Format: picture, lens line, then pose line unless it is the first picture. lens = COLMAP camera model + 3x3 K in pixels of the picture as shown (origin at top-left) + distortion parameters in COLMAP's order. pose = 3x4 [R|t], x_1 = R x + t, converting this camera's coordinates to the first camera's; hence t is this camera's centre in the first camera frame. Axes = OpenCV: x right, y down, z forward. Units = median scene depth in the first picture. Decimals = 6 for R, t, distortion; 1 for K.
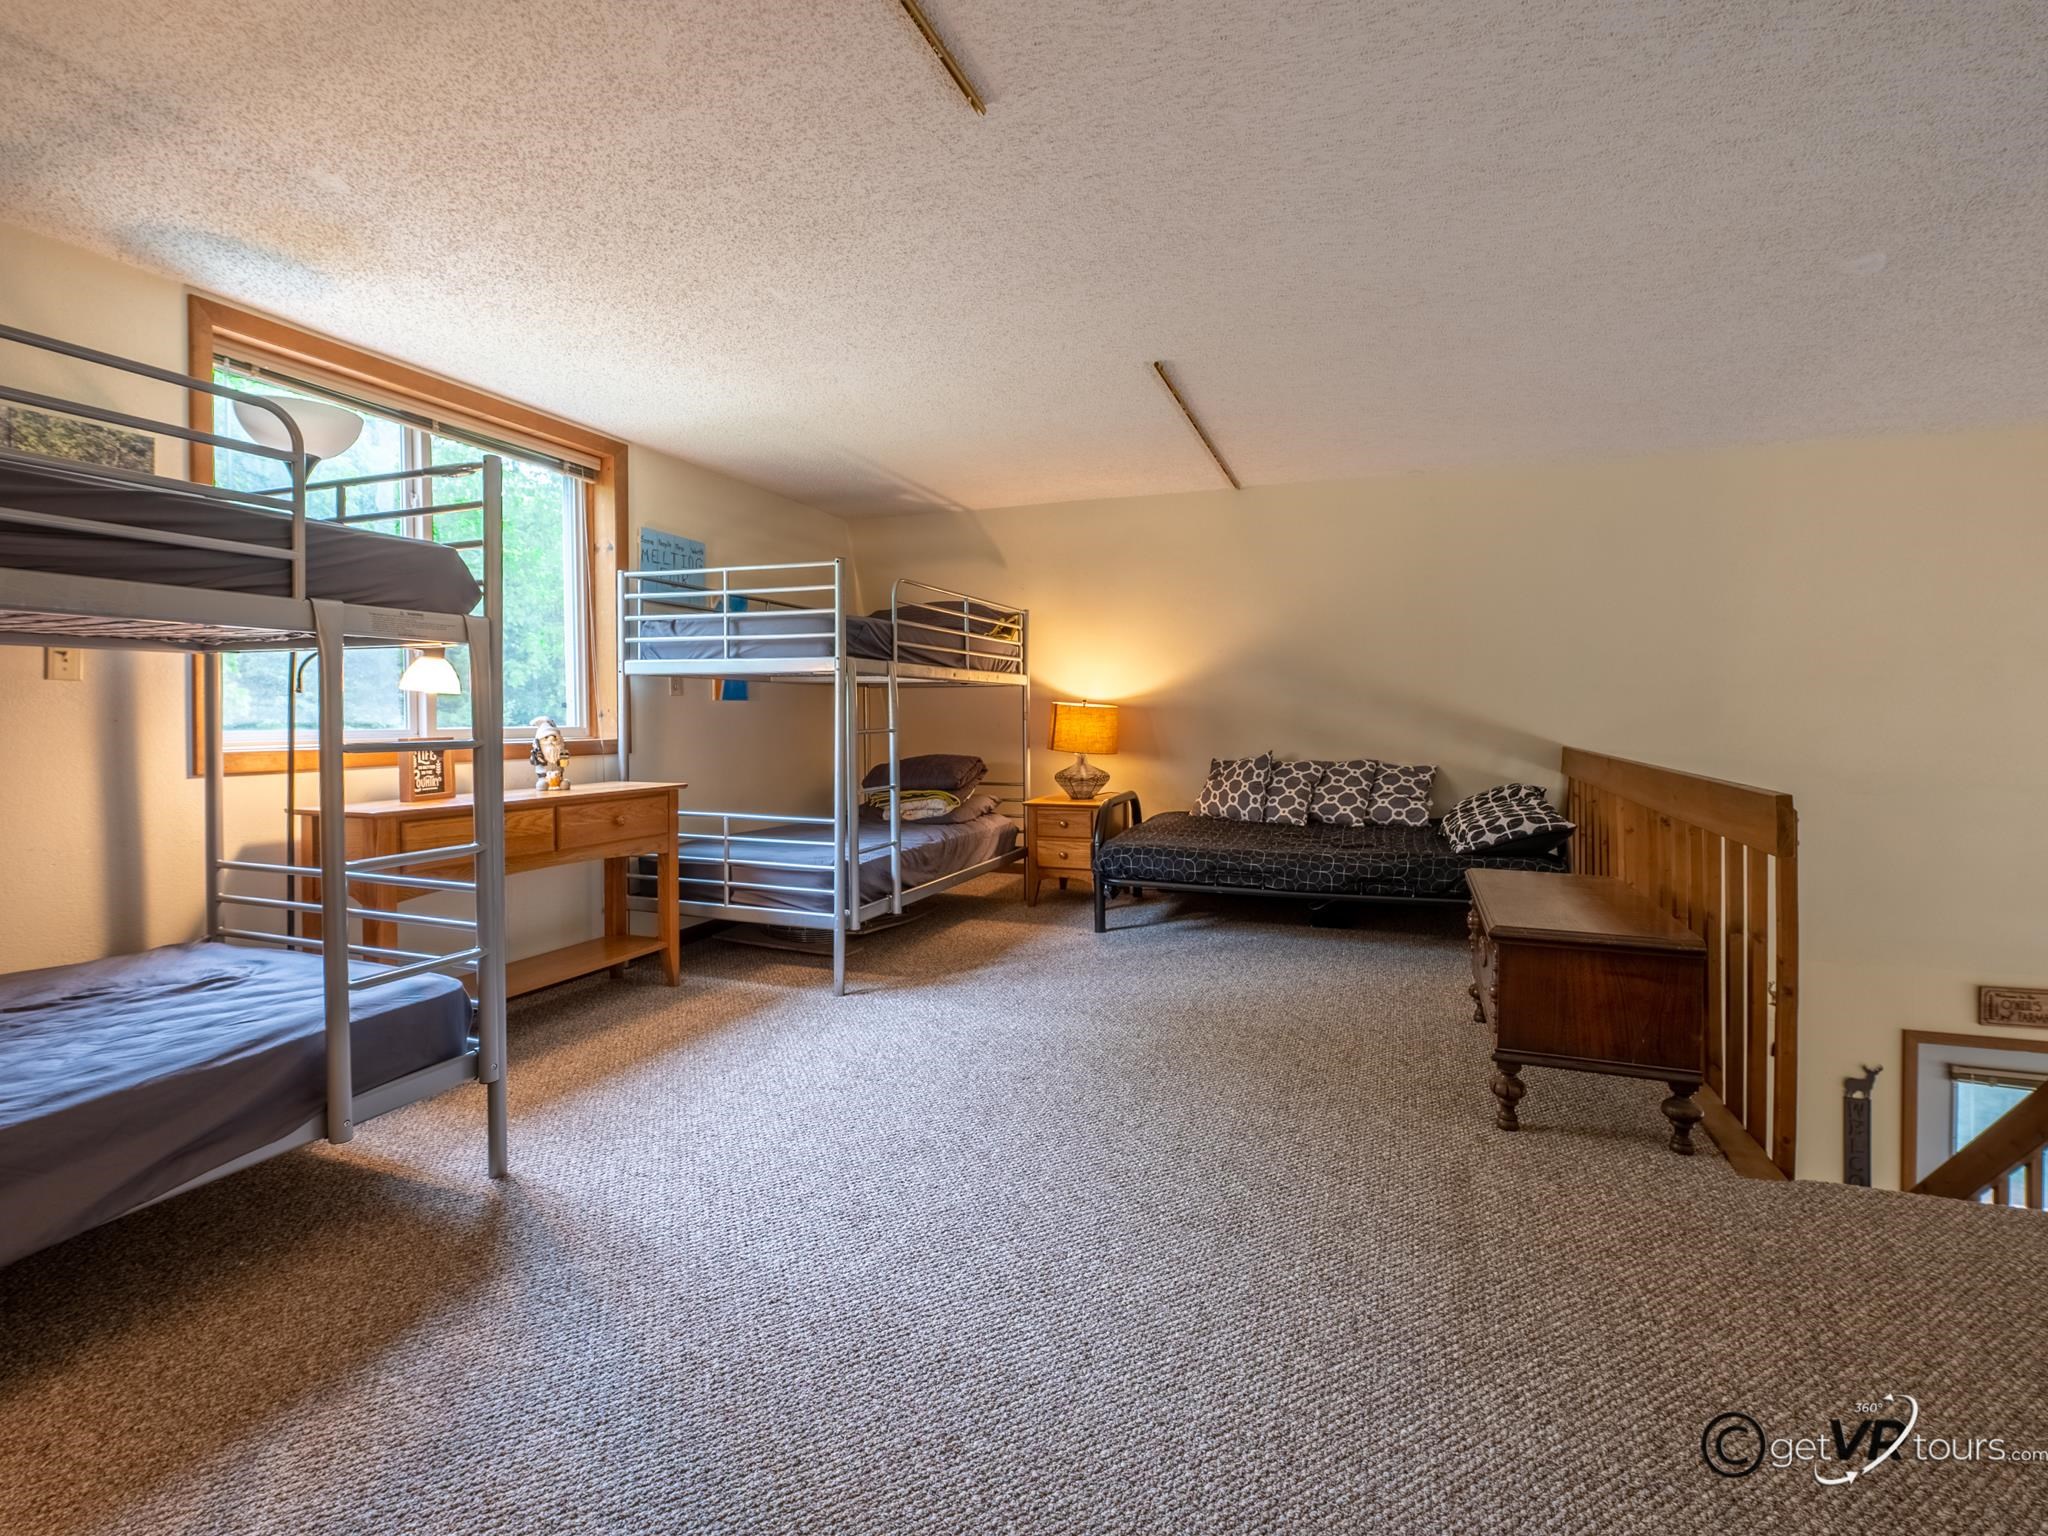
lens RADIAL K [[967.8, 0, 1075.0], [0, 967.8, 722.0], [0, 0, 1]] dist [-0.000378, -0.000676]
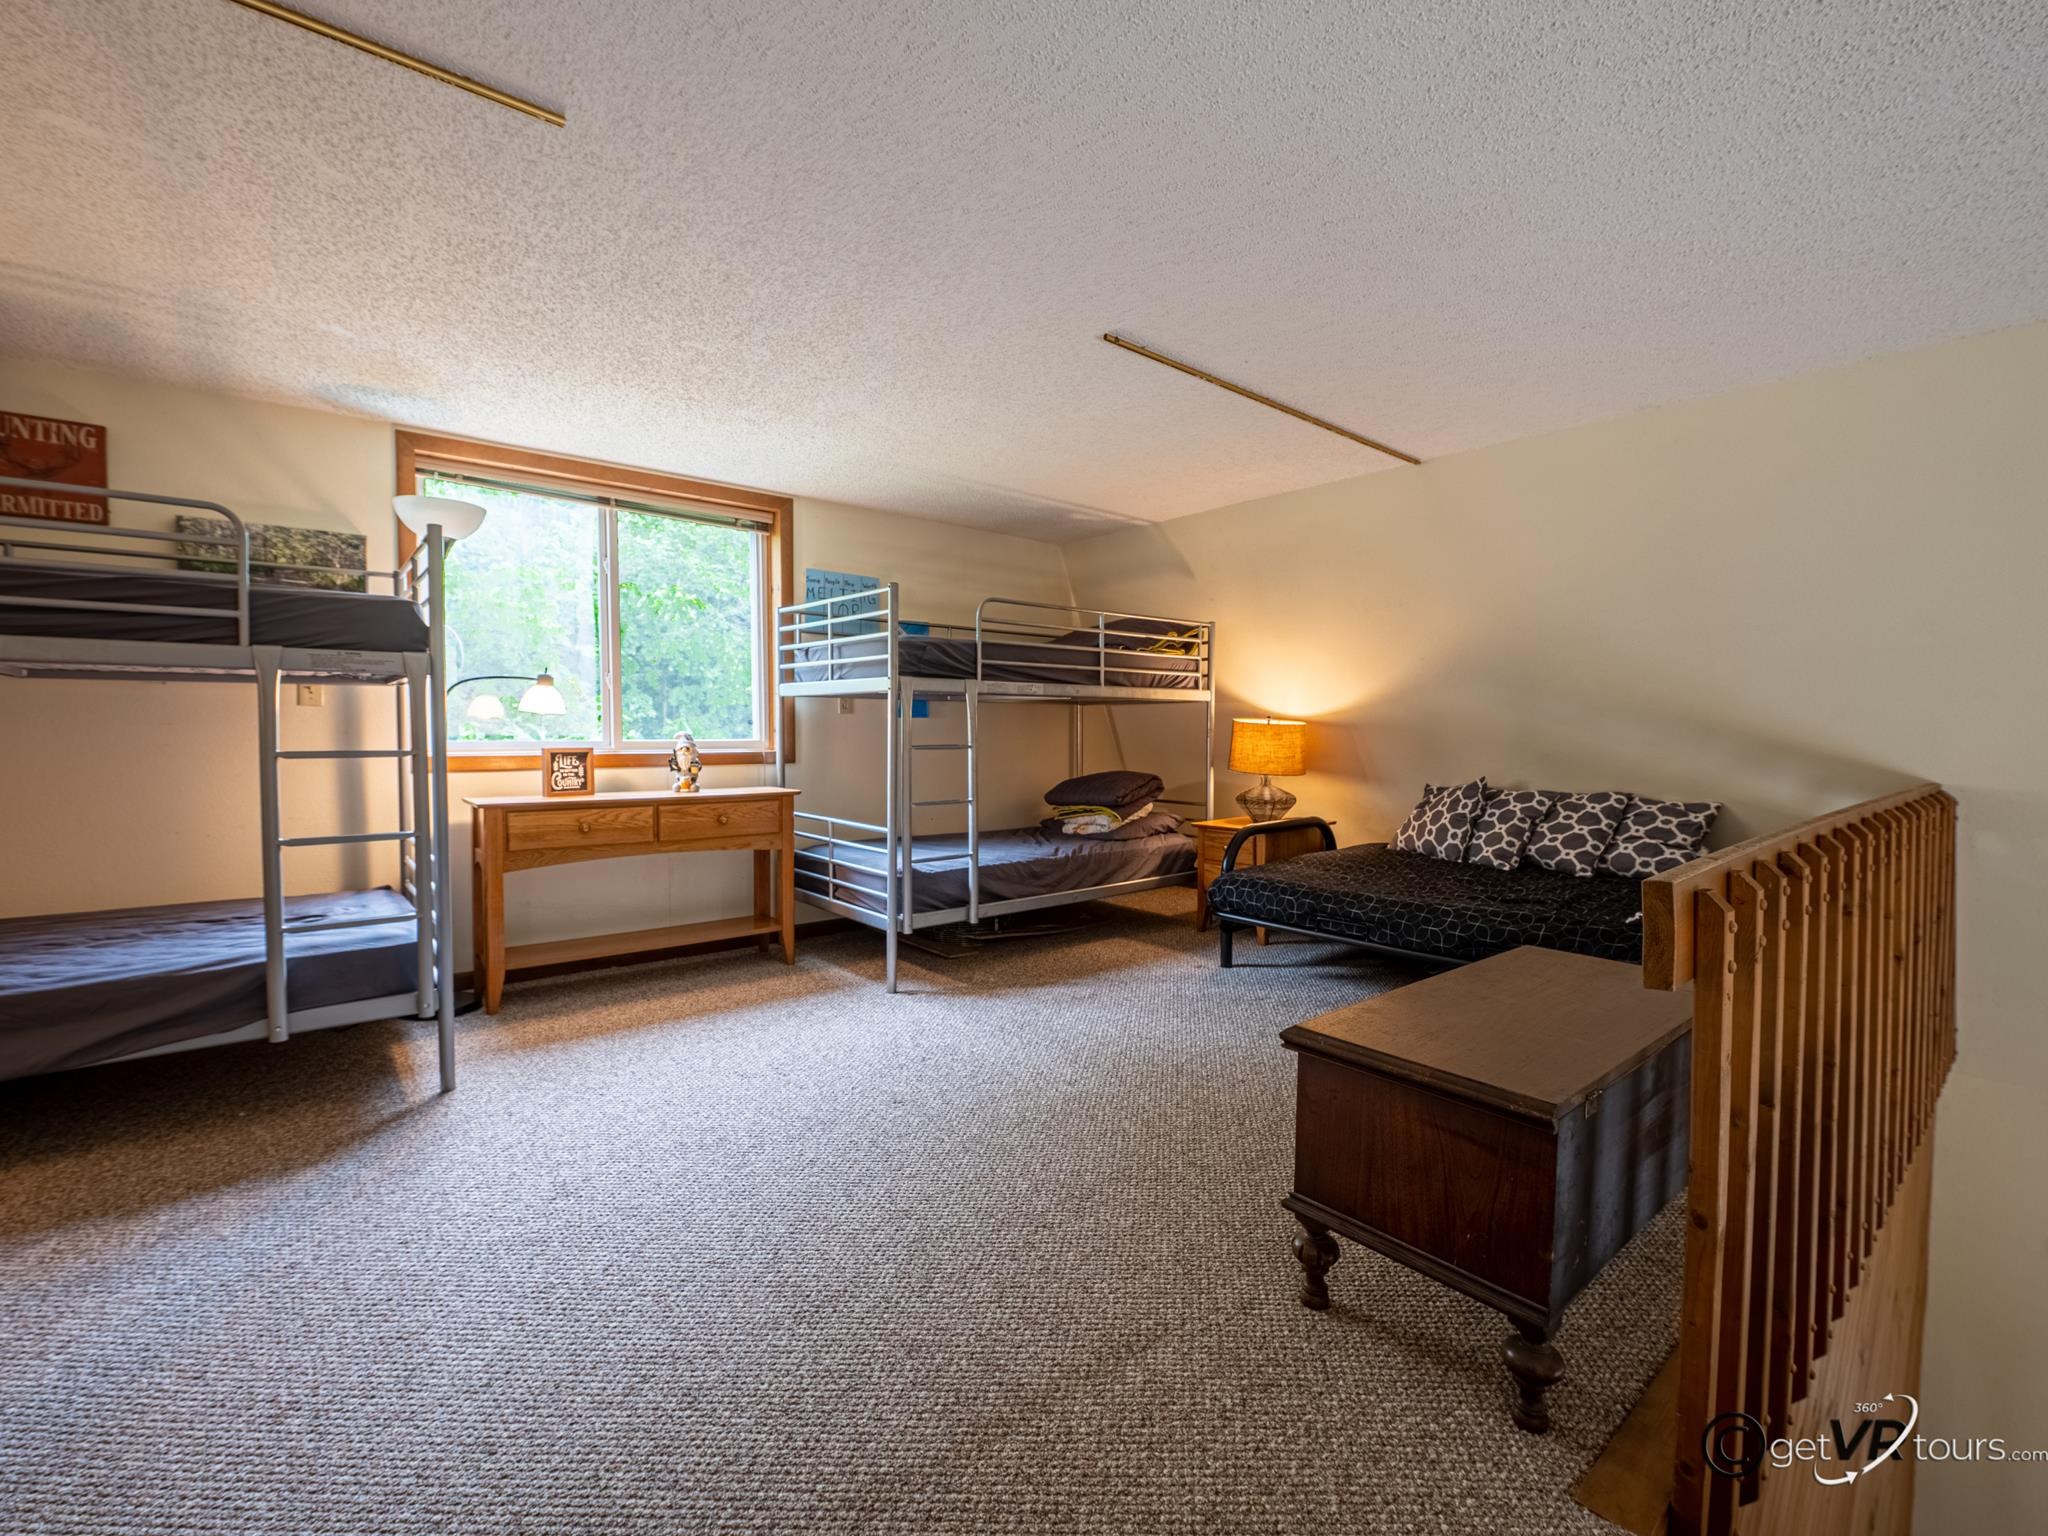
lens RADIAL K [[917.3, 0, 1021.8], [0, 917.3, 754.5], [0, 0, 1]] dist [-0.000951, -0.000210]
pose [[0.873060, 0.018228, -0.487271, 0.326982], [-0.008540, 0.999719, 0.022096, -0.004806], [0.487537, -0.015130, 0.872971, 0.164950]]
